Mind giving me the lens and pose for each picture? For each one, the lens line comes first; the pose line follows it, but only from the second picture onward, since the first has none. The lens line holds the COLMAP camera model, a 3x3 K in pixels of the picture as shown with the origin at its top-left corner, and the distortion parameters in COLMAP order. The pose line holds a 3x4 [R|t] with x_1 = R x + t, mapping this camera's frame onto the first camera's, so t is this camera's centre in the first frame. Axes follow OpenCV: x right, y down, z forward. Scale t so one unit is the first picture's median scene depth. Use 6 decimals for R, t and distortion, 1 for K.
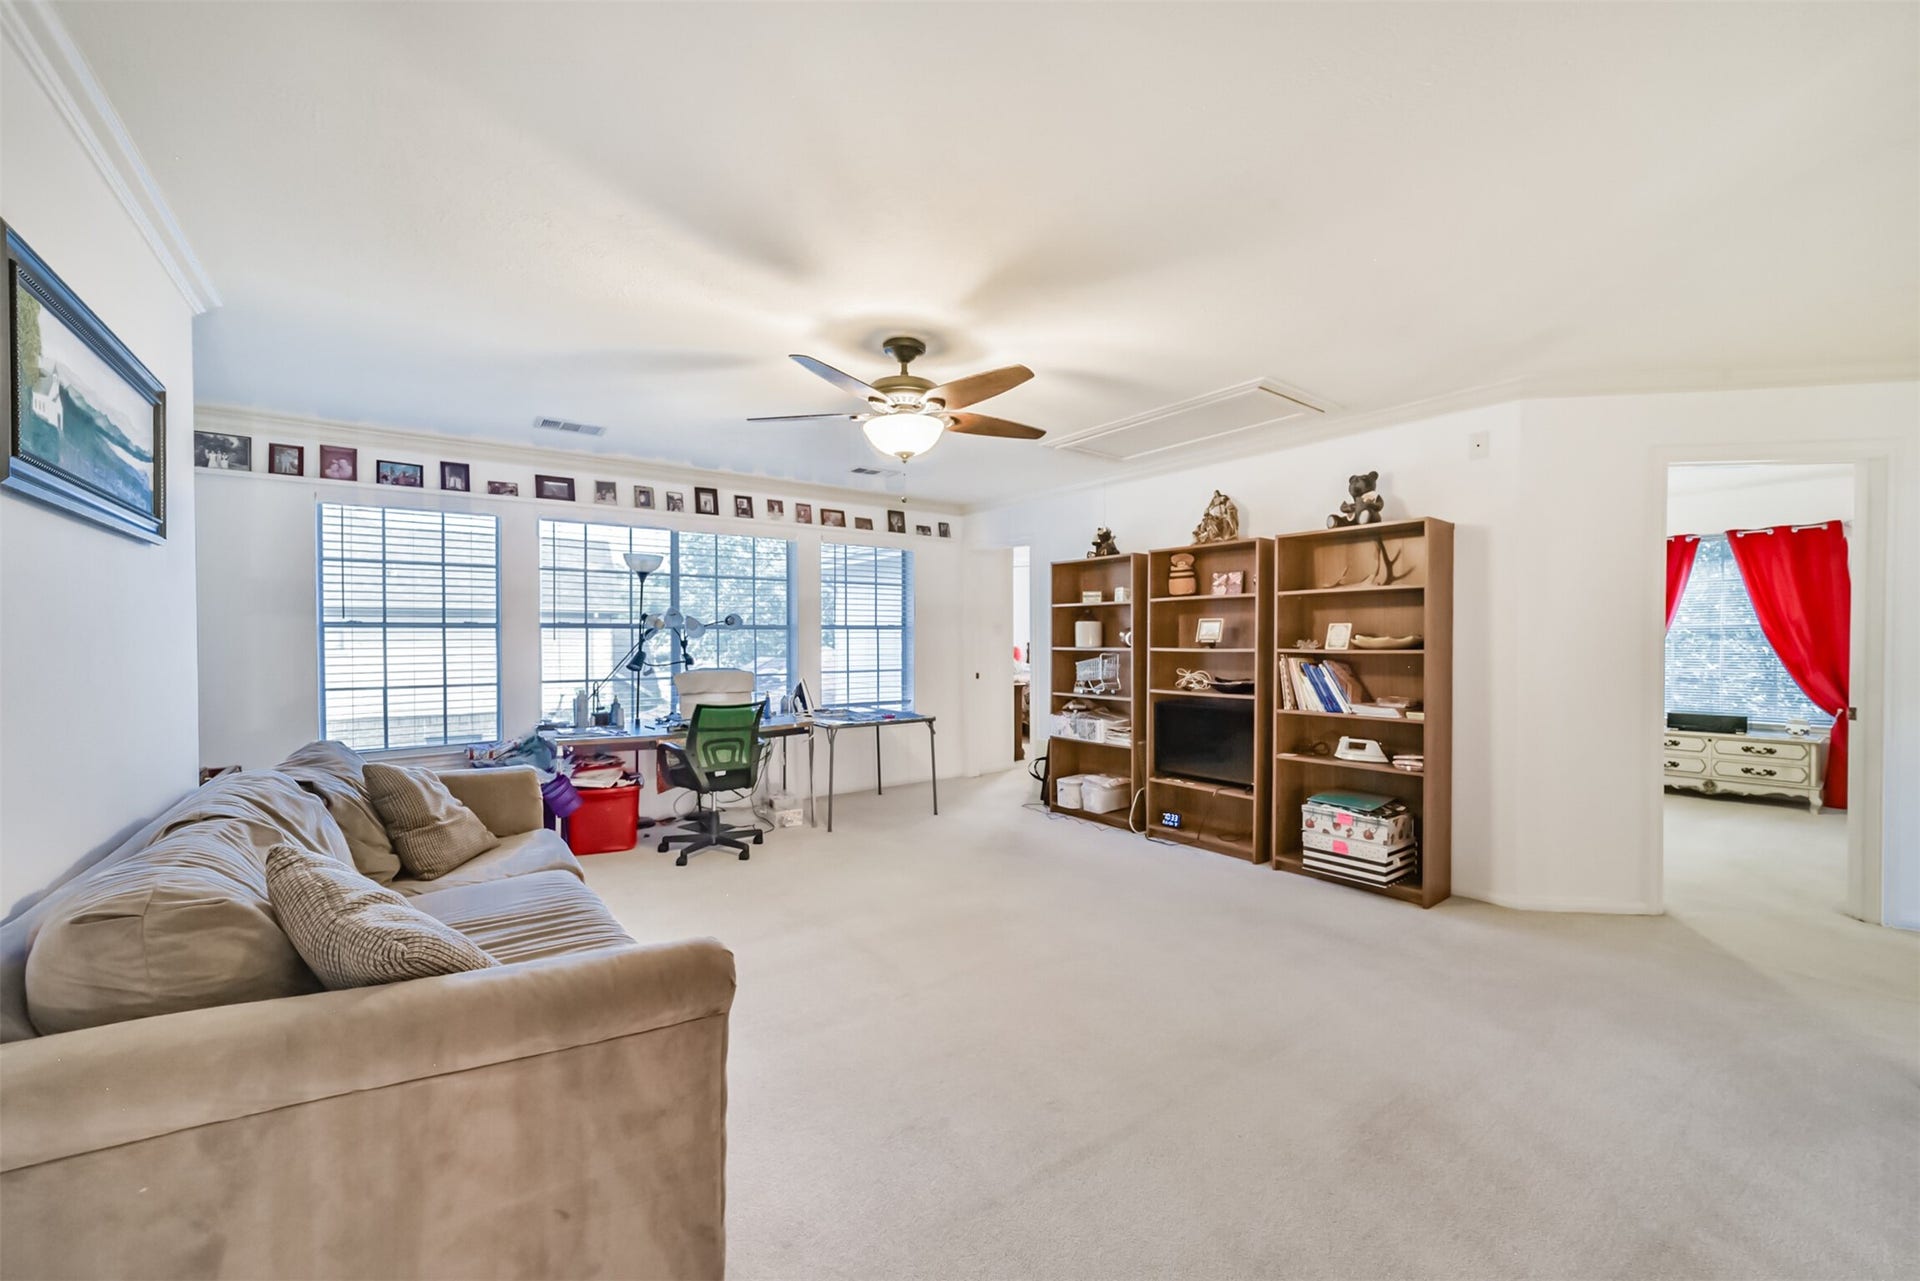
lens RADIAL K [[743.9, 0, 943.9], [0, 743.9, 650.3], [0, 0, 1]] dist [-0.011301, 0.000314]
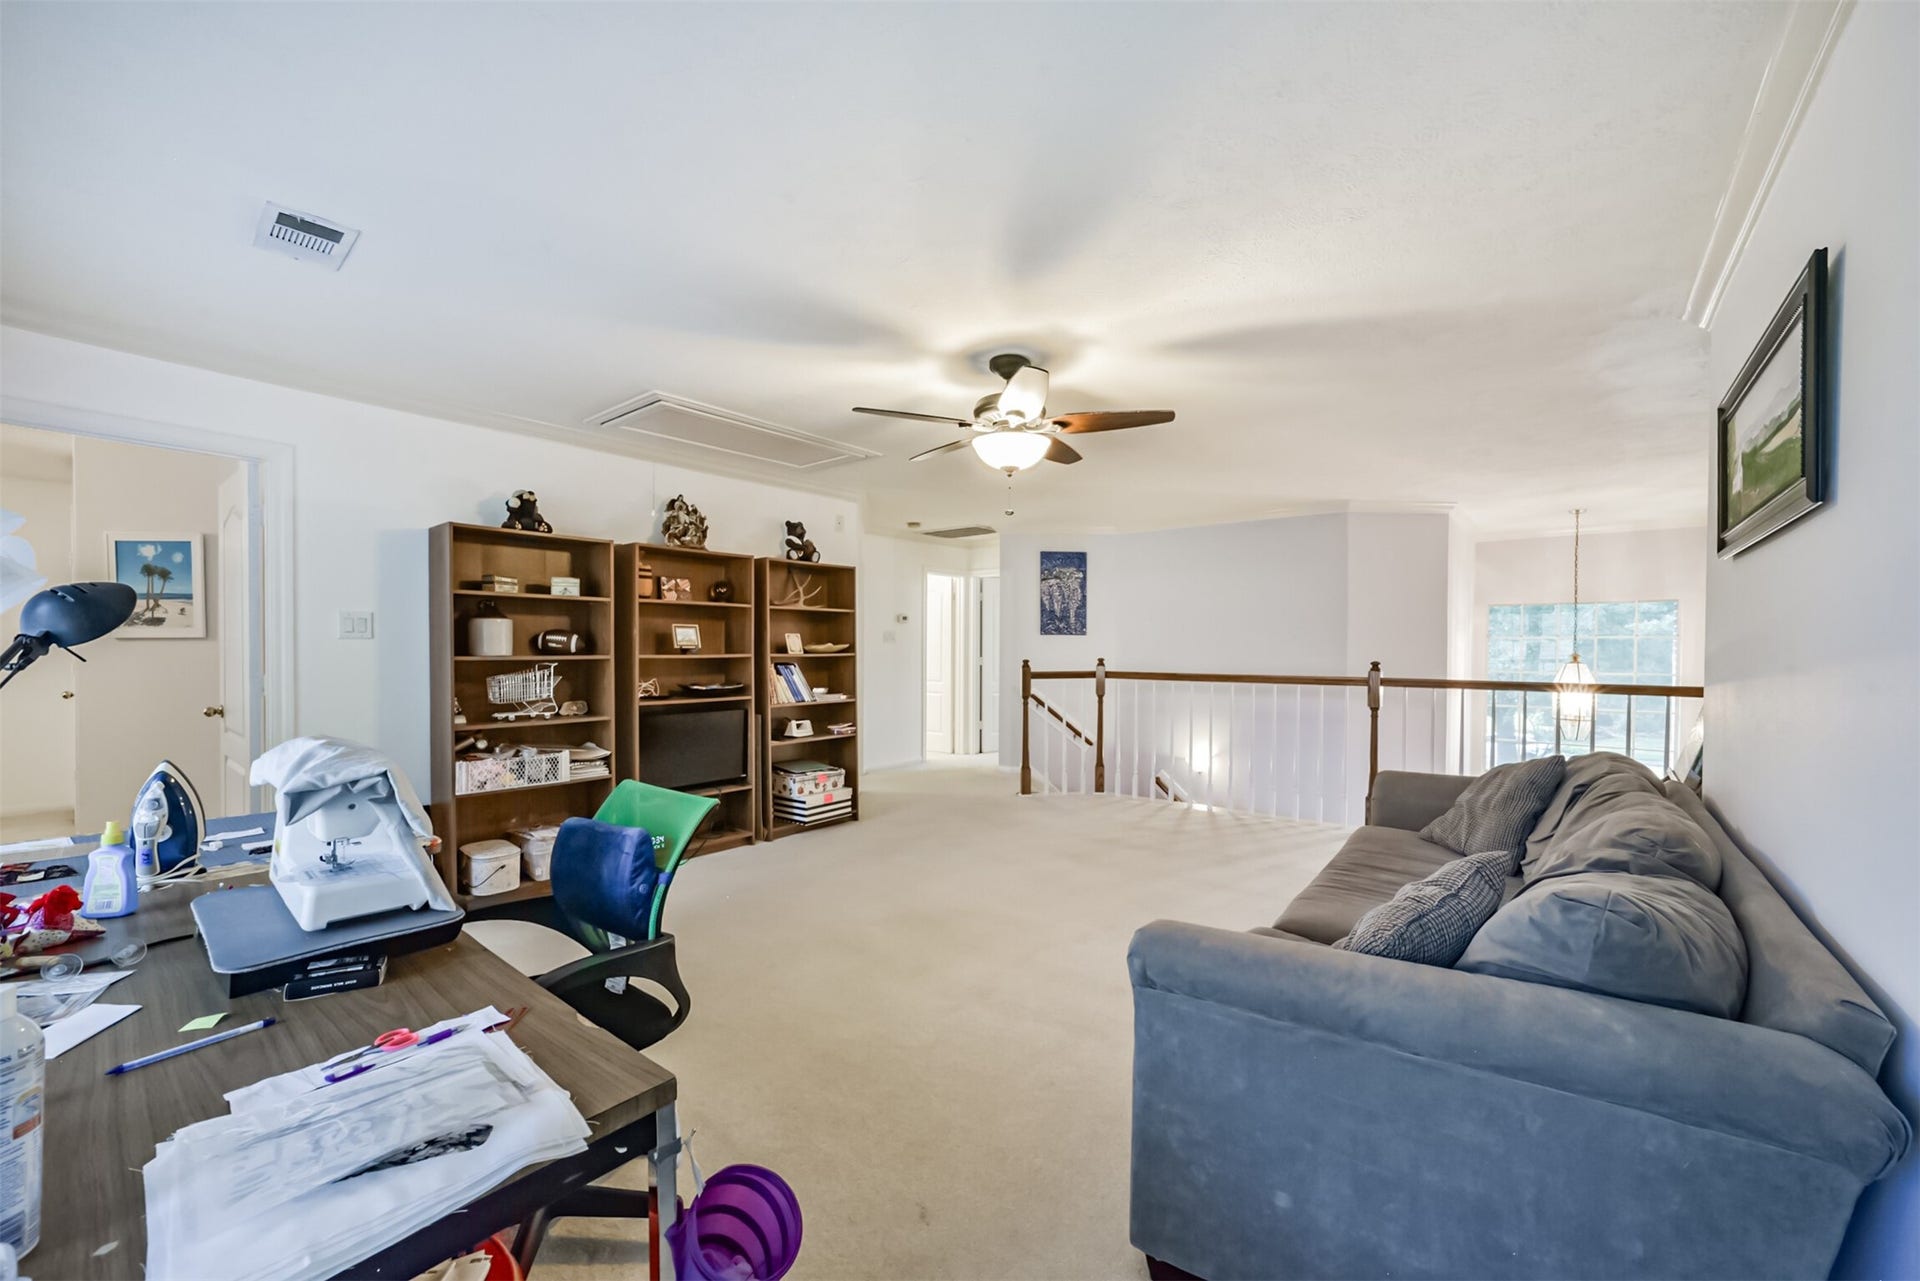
lens RADIAL K [[743.9, 0, 967.3], [0, 743.9, 644.3], [0, 0, 1]] dist [-0.011301, 0.000314]
pose [[-0.247765, 0.000210, 0.968820, -1.129906], [0.006006, 0.999981, 0.001319, -0.024620], [-0.968801, 0.006145, -0.247762, 1.437072]]
